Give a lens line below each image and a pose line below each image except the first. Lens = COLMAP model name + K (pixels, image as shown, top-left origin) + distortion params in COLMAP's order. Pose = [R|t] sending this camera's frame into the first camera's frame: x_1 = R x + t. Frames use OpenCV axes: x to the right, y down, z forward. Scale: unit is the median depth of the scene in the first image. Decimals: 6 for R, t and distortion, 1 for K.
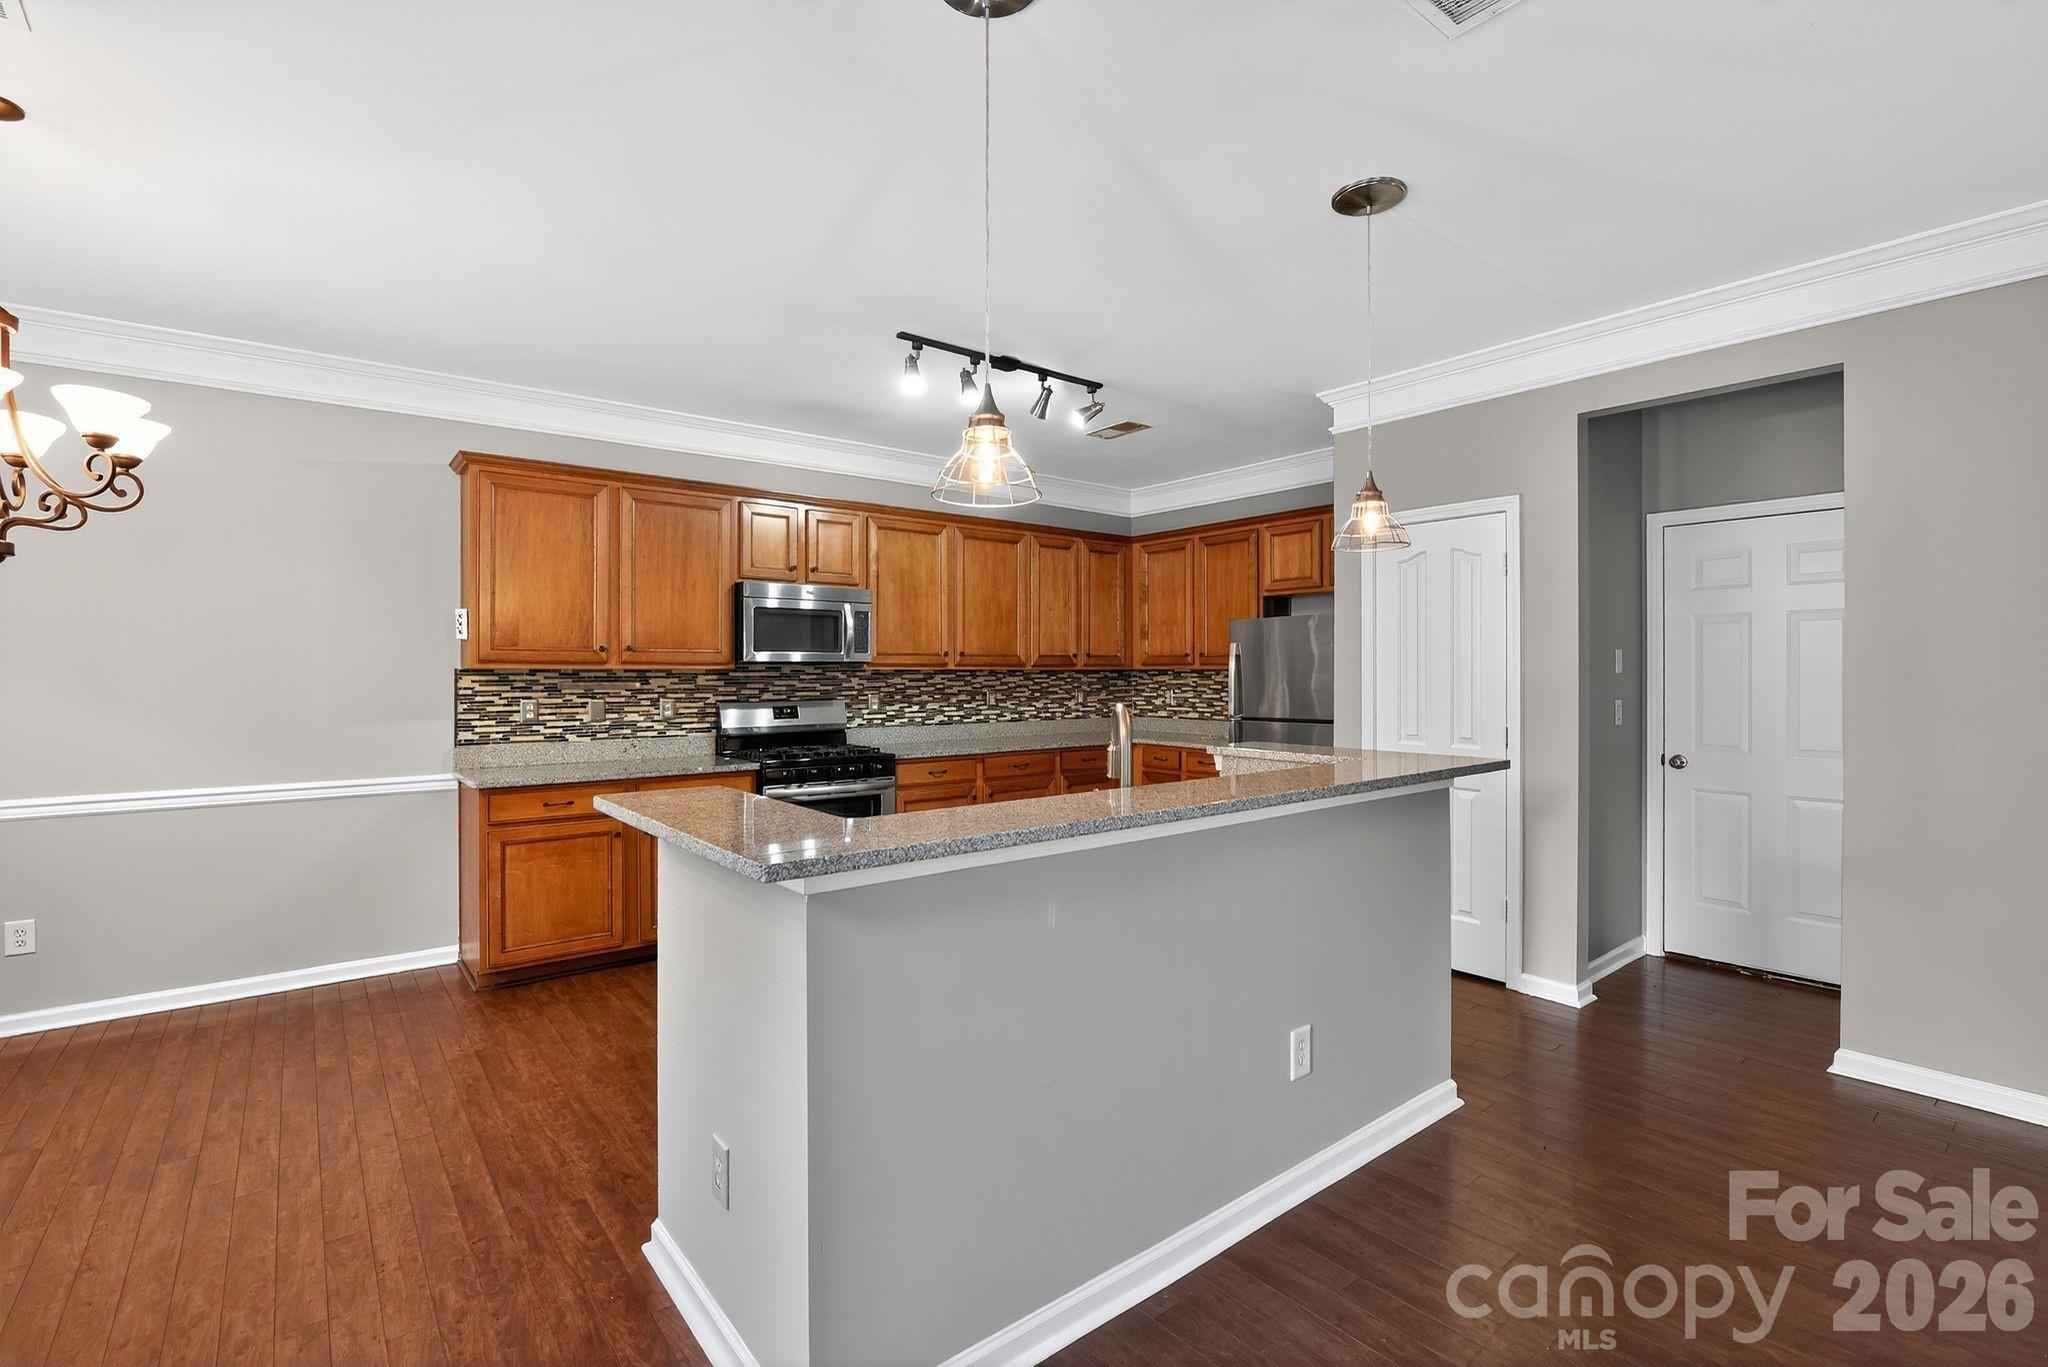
lens RADIAL K [[883.3, 0, 980.6], [0, 883.3, 671.1], [0, 0, 1]] dist [-0.007997, -0.001270]
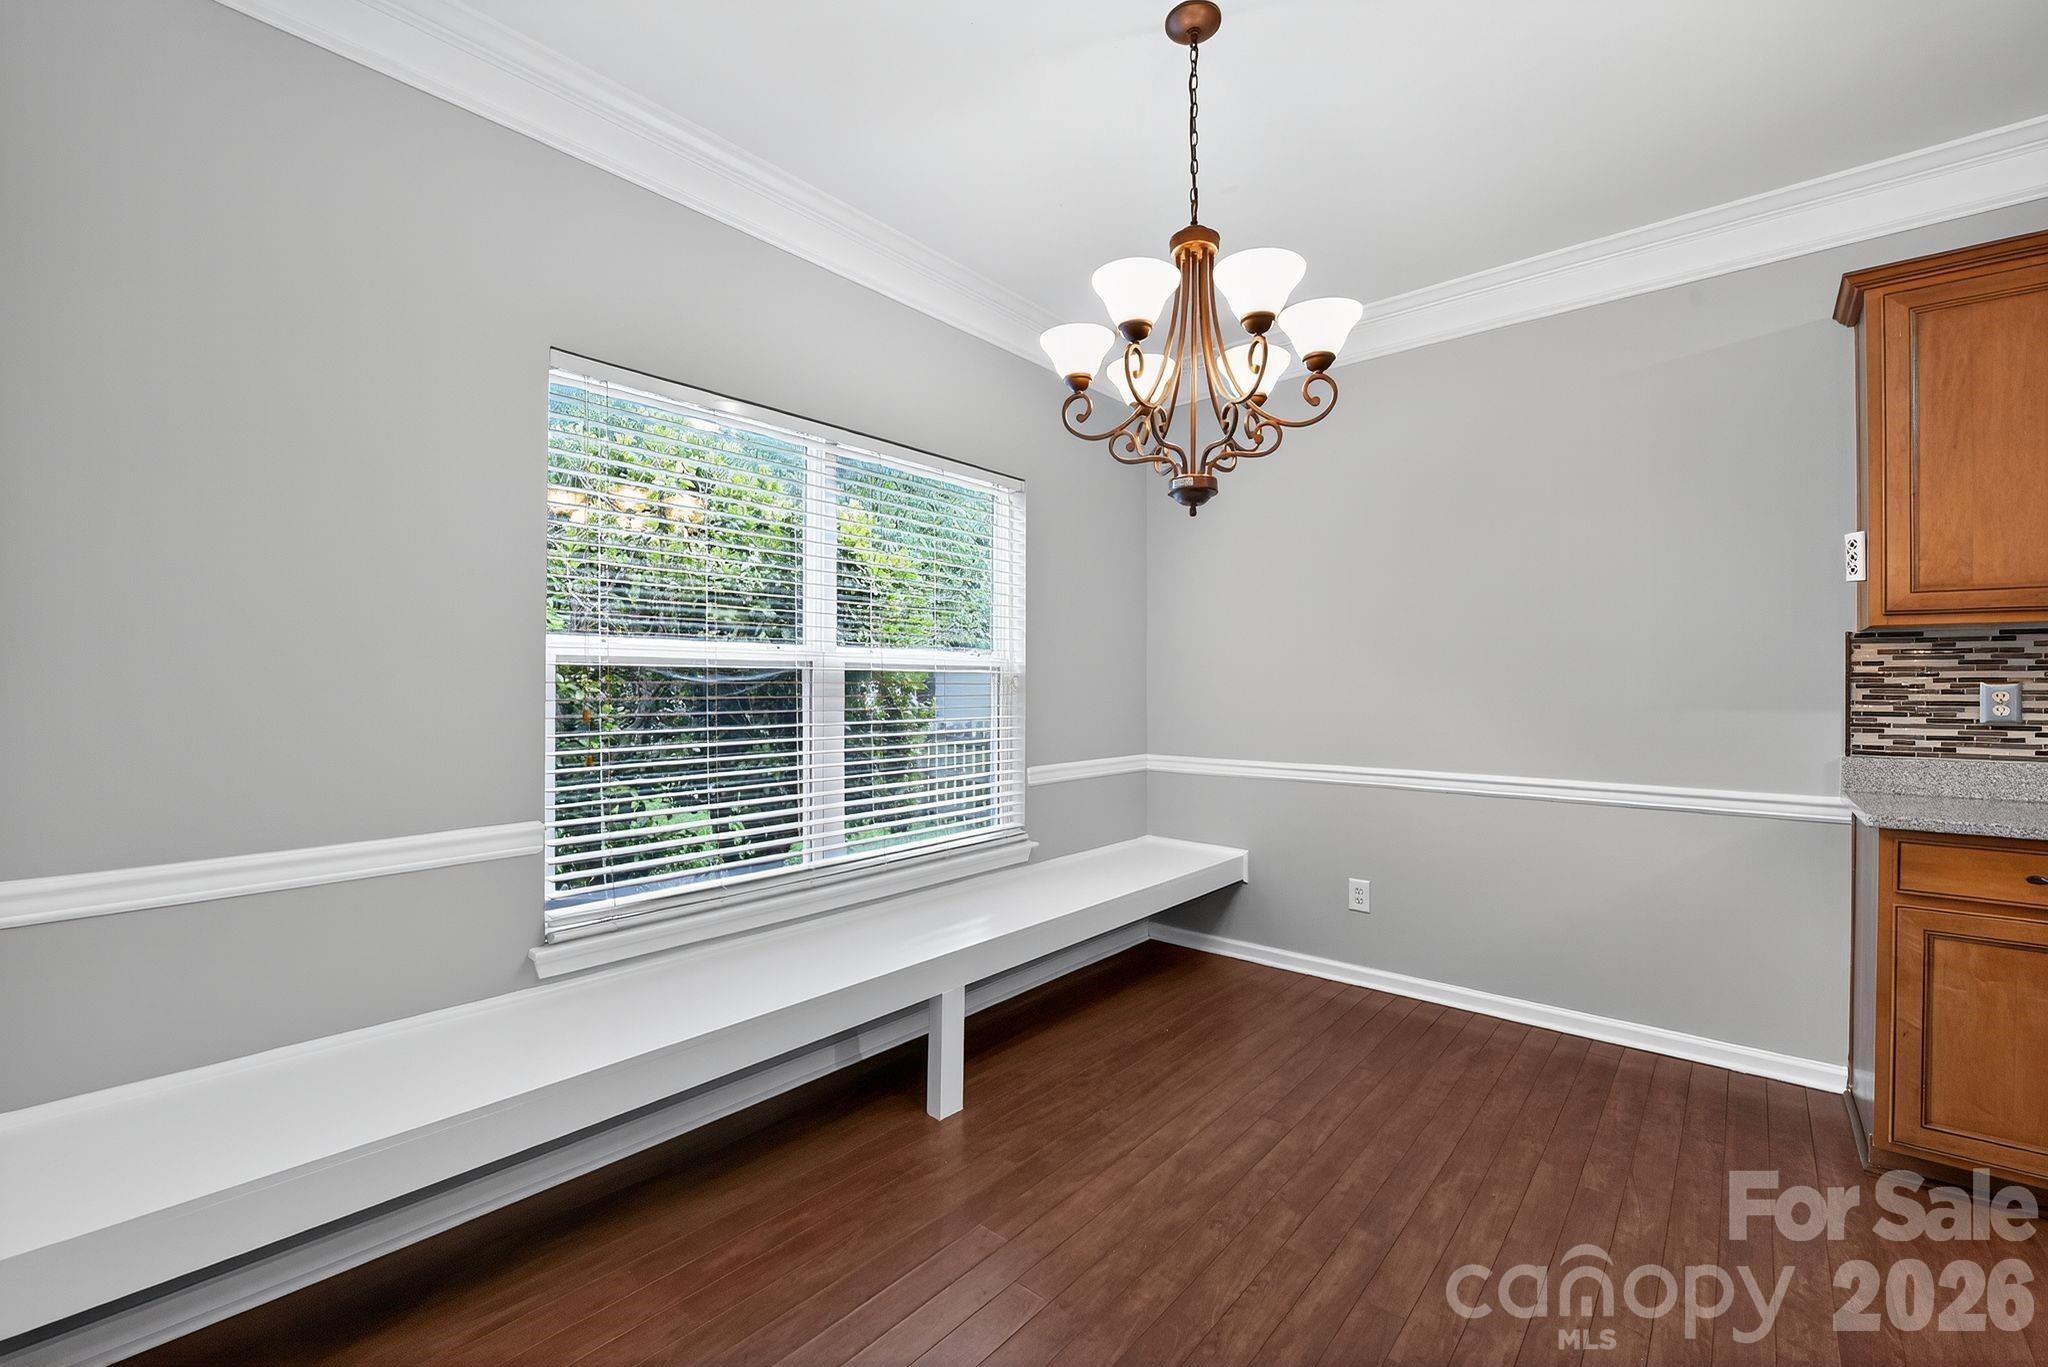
lens RADIAL K [[830.3, 0, 1044.8], [0, 830.3, 683.1], [0, 0, 1]] dist [-0.021637, -0.000273]
pose [[0.206270, 0.002533, -0.978492, -0.134012], [-0.000288, 0.999997, 0.002528, 0.030489], [0.978495, -0.000240, 0.206270, 0.293350]]
